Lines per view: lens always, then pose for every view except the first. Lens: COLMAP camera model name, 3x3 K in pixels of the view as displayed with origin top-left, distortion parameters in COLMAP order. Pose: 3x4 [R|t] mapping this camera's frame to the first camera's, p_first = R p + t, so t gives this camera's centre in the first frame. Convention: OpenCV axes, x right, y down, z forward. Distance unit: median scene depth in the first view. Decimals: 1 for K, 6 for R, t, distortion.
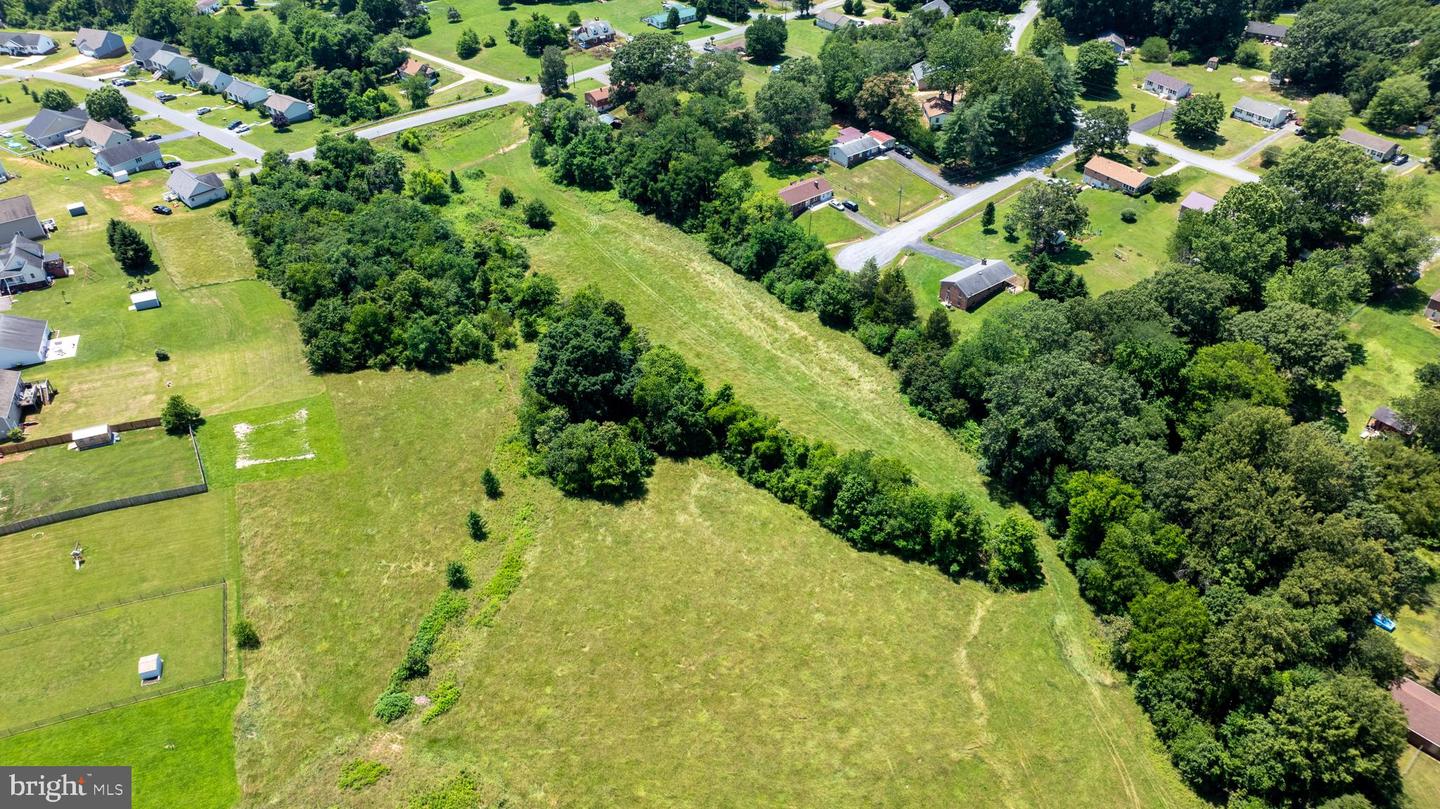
lens RADIAL K [[1014.2, 0, 724.4], [0, 1014.2, 404.1], [0, 0, 1]] dist [-0.029891, 0.021394]
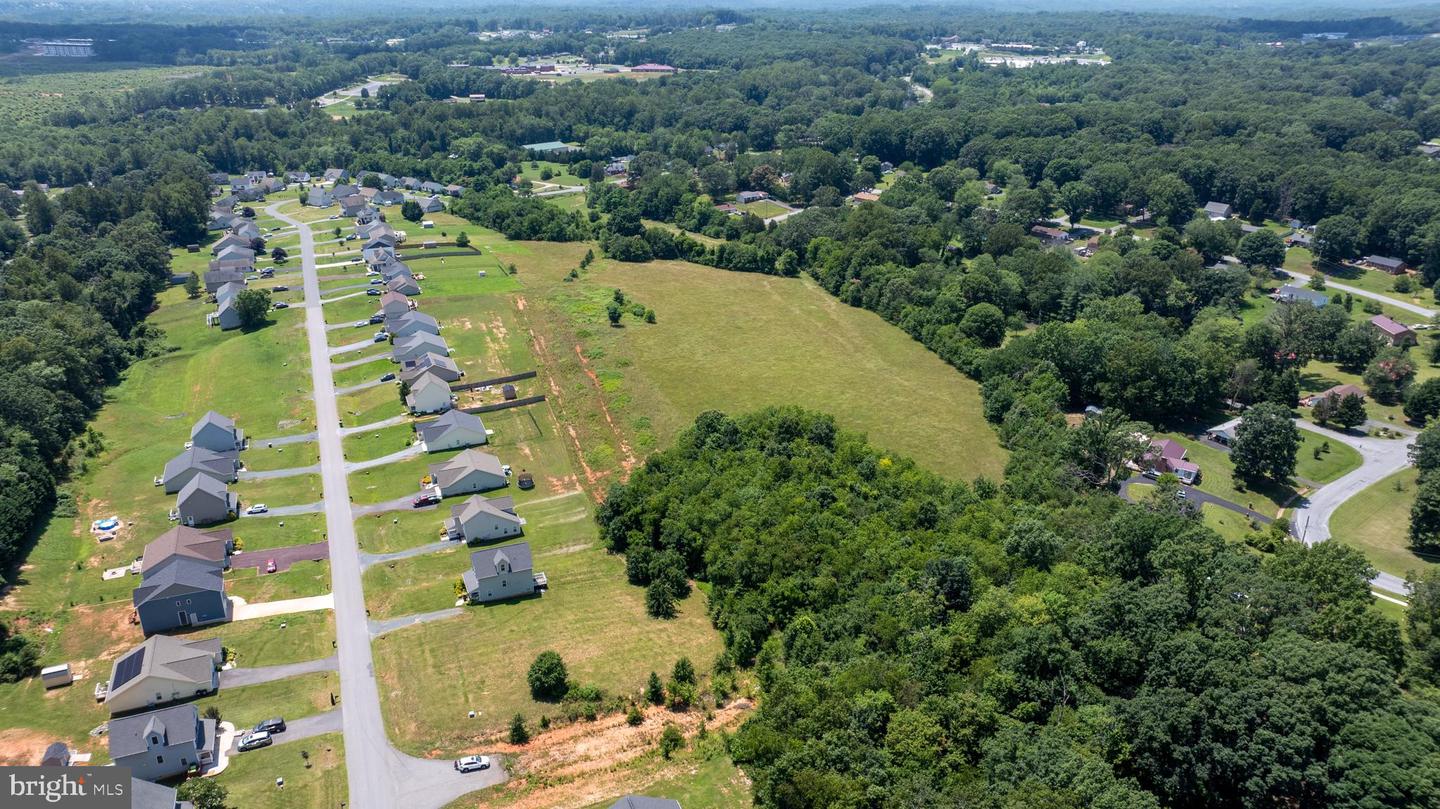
lens RADIAL K [[1014.2, 0, 724.4], [0, 1014.2, 404.1], [0, 0, 1]] dist [-0.029891, 0.021394]
pose [[0.999597, -0.000137, 0.028383, 0.033485], [0.007883, 0.961994, -0.272958, 1.097292], [-0.027267, 0.273072, 0.961607, -1.322957]]
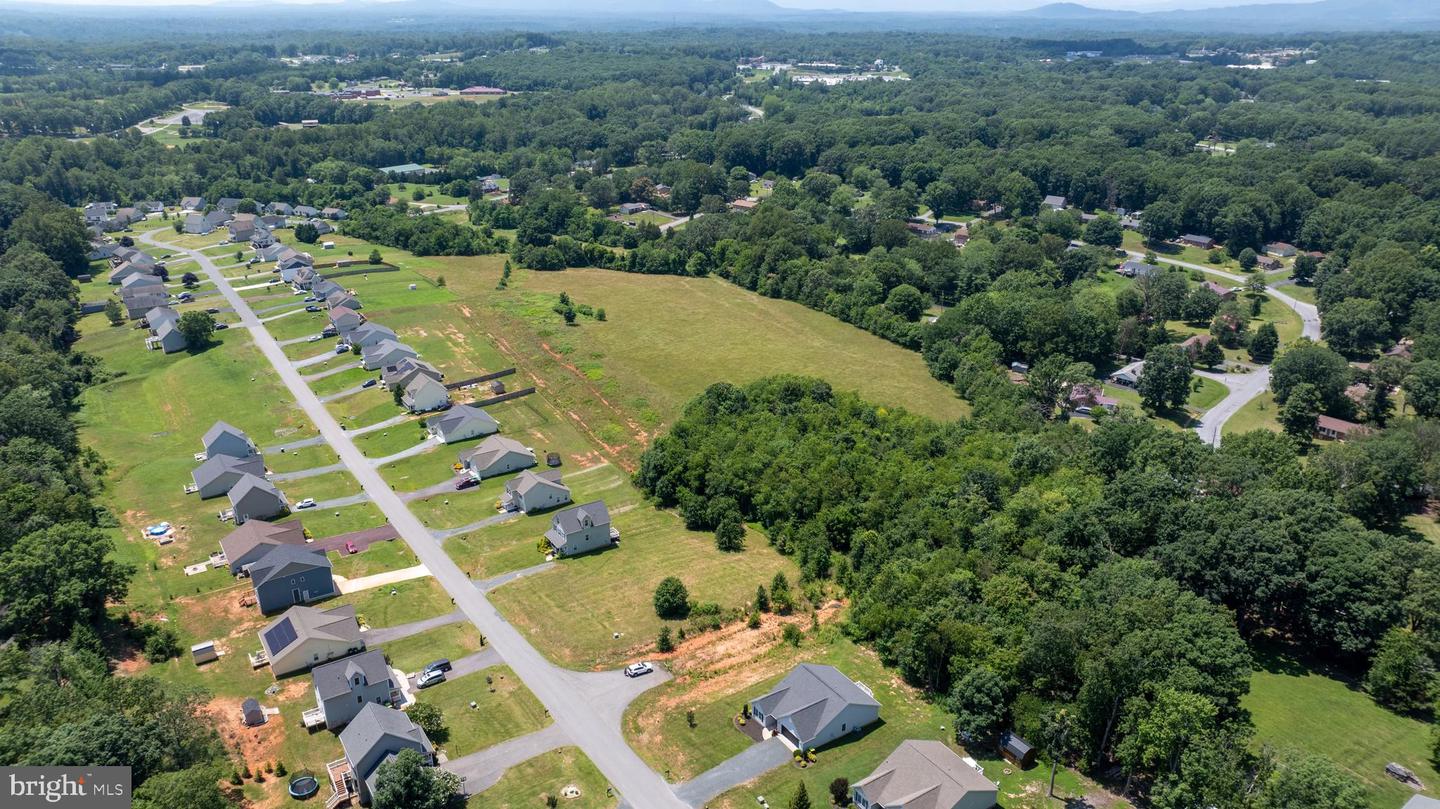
lens RADIAL K [[1014.2, 0, 724.4], [0, 1014.2, 404.1], [0, 0, 1]] dist [-0.029891, 0.021394]
pose [[0.974666, -0.070604, 0.212230, -0.255450], [0.129735, 0.951400, -0.279296, 1.192383], [-0.182196, 0.299754, 0.936457, -1.437848]]
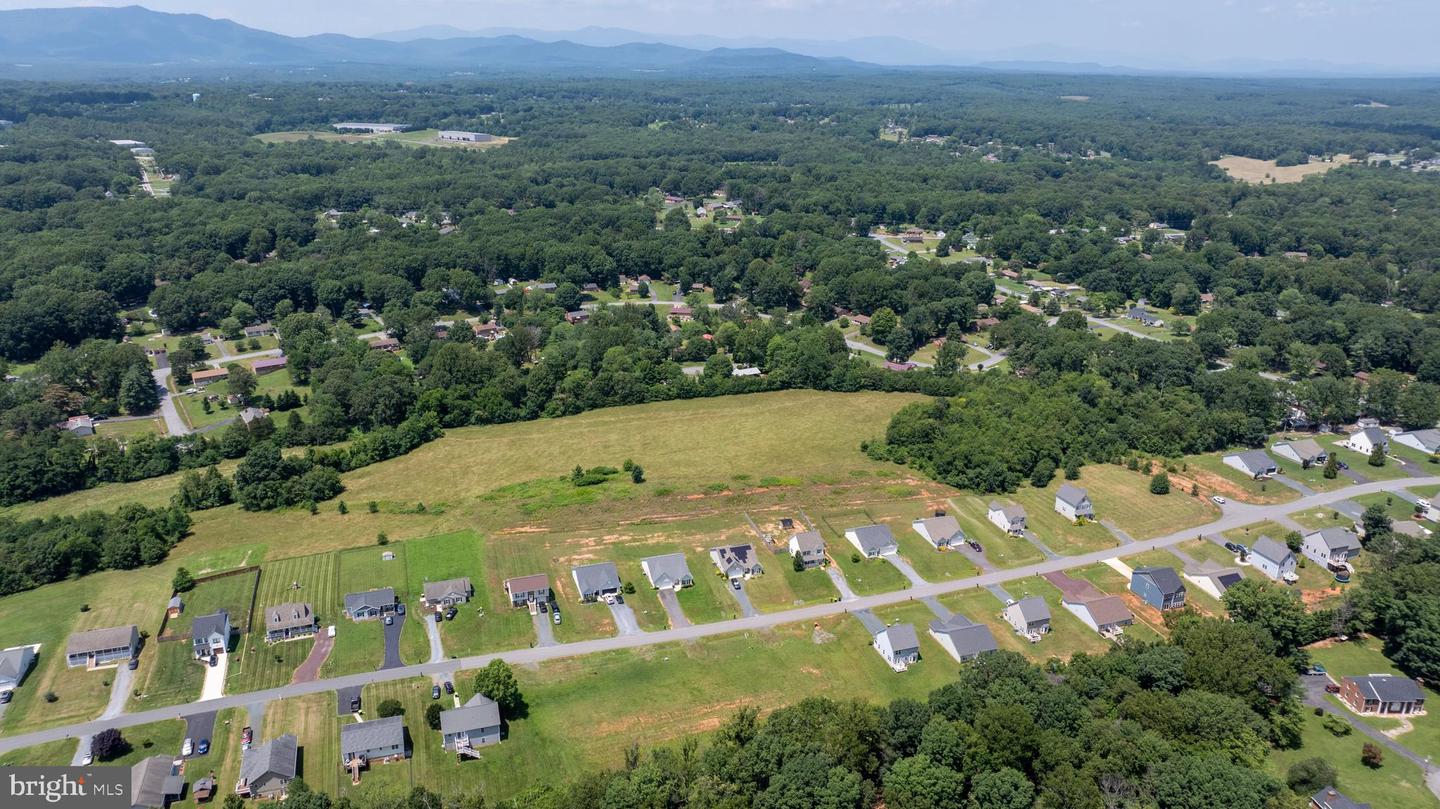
lens RADIAL K [[1014.2, 0, 724.4], [0, 1014.2, 404.1], [0, 0, 1]] dist [-0.029891, 0.021394]
pose [[0.032937, -0.320166, 0.946789, -1.993485], [0.613729, 0.754145, 0.233671, -0.047807], [-0.788830, 0.573375, 0.221335, -0.226168]]
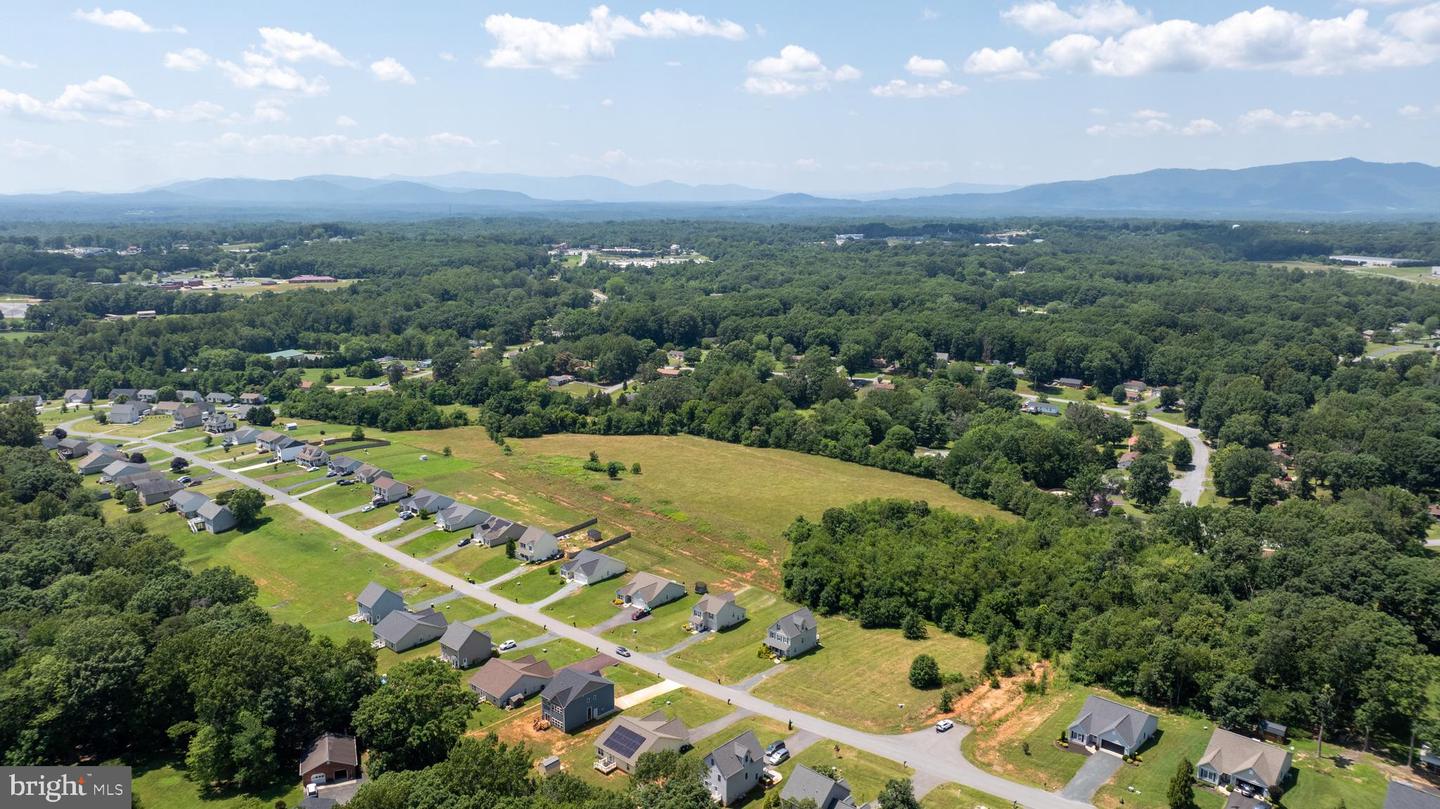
lens RADIAL K [[1014.2, 0, 724.4], [0, 1014.2, 404.1], [0, 0, 1]] dist [-0.029891, 0.021394]
pose [[0.892836, -0.079591, 0.443293, -0.851802], [0.272737, 0.878817, -0.391530, 1.213632], [-0.358411, 0.470475, 0.806347, -1.456179]]
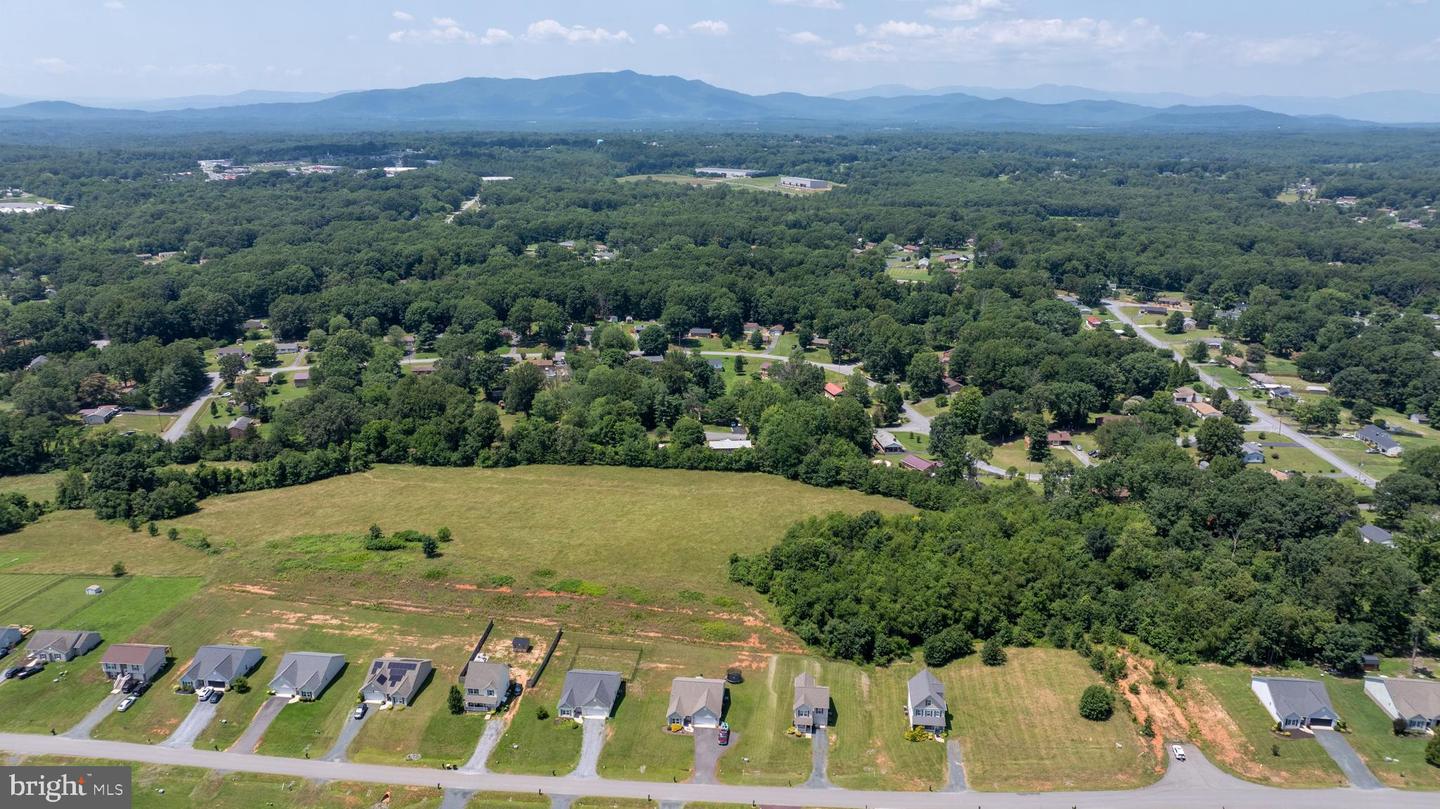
lens RADIAL K [[1014.2, 0, 724.4], [0, 1014.2, 404.1], [0, 0, 1]] dist [-0.029891, 0.021394]
pose [[0.440425, -0.242259, 0.864486, -1.293834], [0.552095, 0.832398, -0.048006, 0.580100], [-0.707967, 0.498422, 0.500359, -0.859585]]
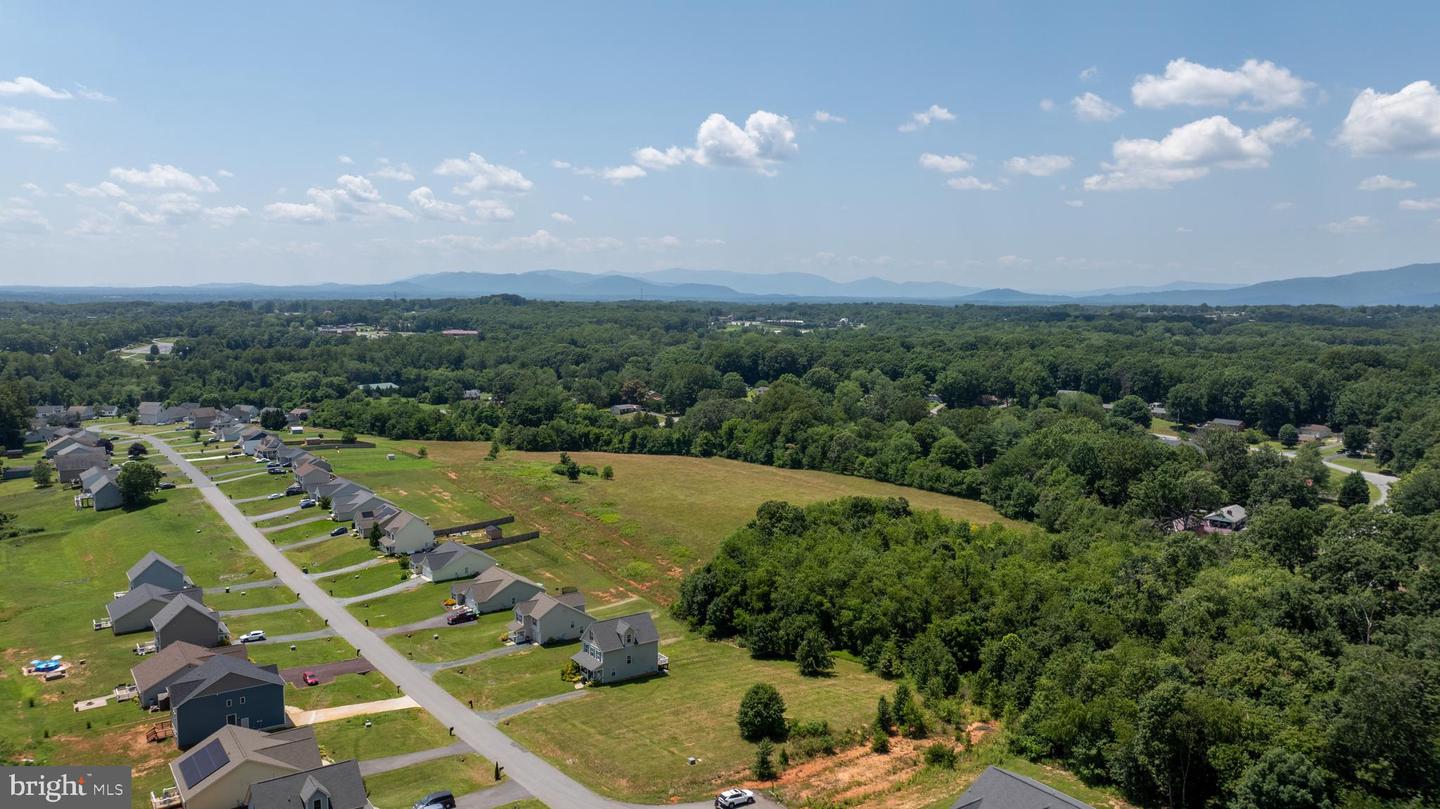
lens RADIAL K [[1014.2, 0, 724.4], [0, 1014.2, 404.1], [0, 0, 1]] dist [-0.029891, 0.021394]
pose [[0.964871, -0.010705, 0.262505, -0.323802], [0.149476, 0.844058, -0.514998, 1.273178], [-0.216057, 0.536145, 0.816008, -1.114823]]
